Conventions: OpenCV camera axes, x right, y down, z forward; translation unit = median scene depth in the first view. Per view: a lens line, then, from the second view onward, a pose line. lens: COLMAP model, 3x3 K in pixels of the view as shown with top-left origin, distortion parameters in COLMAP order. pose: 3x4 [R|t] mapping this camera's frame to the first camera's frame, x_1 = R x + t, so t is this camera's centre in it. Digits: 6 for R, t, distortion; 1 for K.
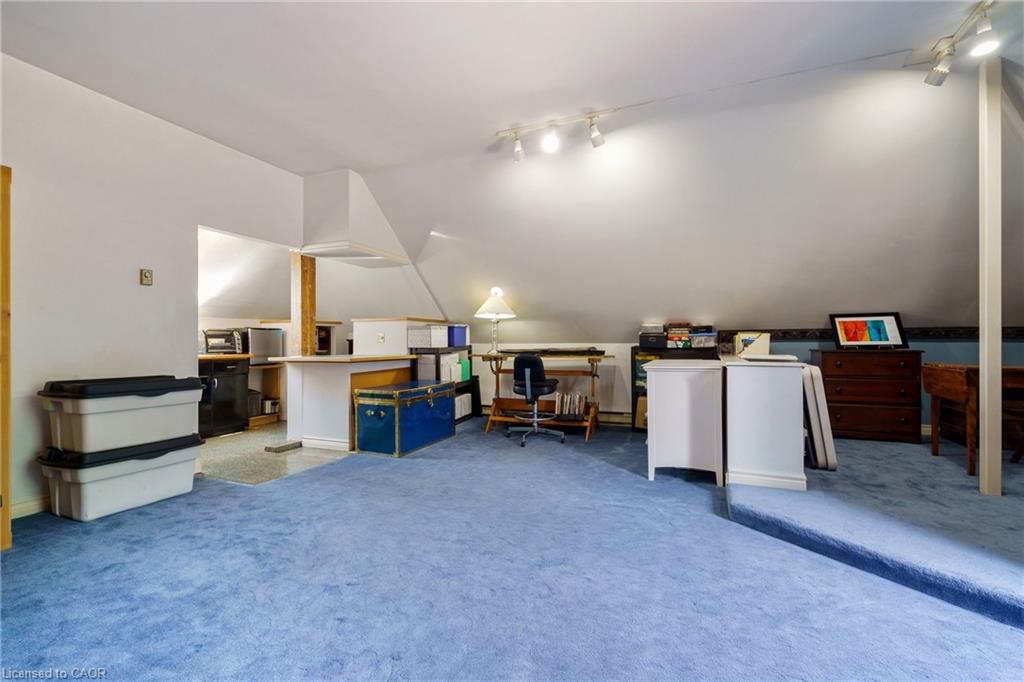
lens RADIAL K [[475.3, 0, 513.4], [0, 475.3, 339.3], [0, 0, 1]] dist [0.000876, 0.001147]
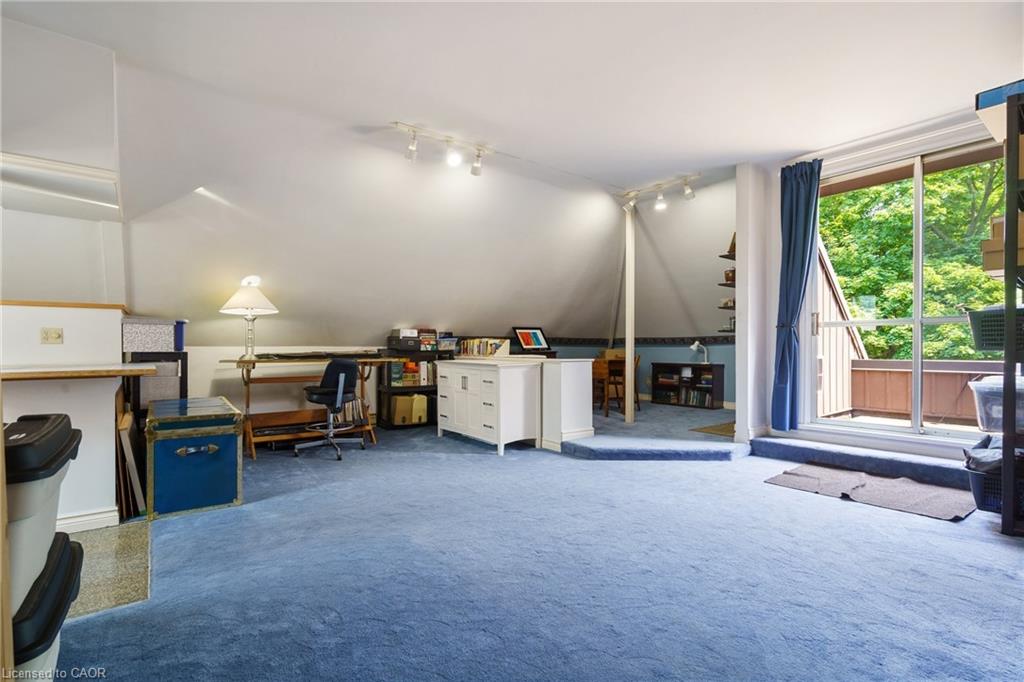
lens RADIAL K [[475.3, 0, 513.2], [0, 475.3, 347.9], [0, 0, 1]] dist [0.000876, 0.001147]
pose [[0.501027, 0.001135, 0.865431, -0.604621], [-0.008134, 0.999961, 0.003398, 0.006233], [-0.865393, -0.008742, 0.501017, 0.265207]]
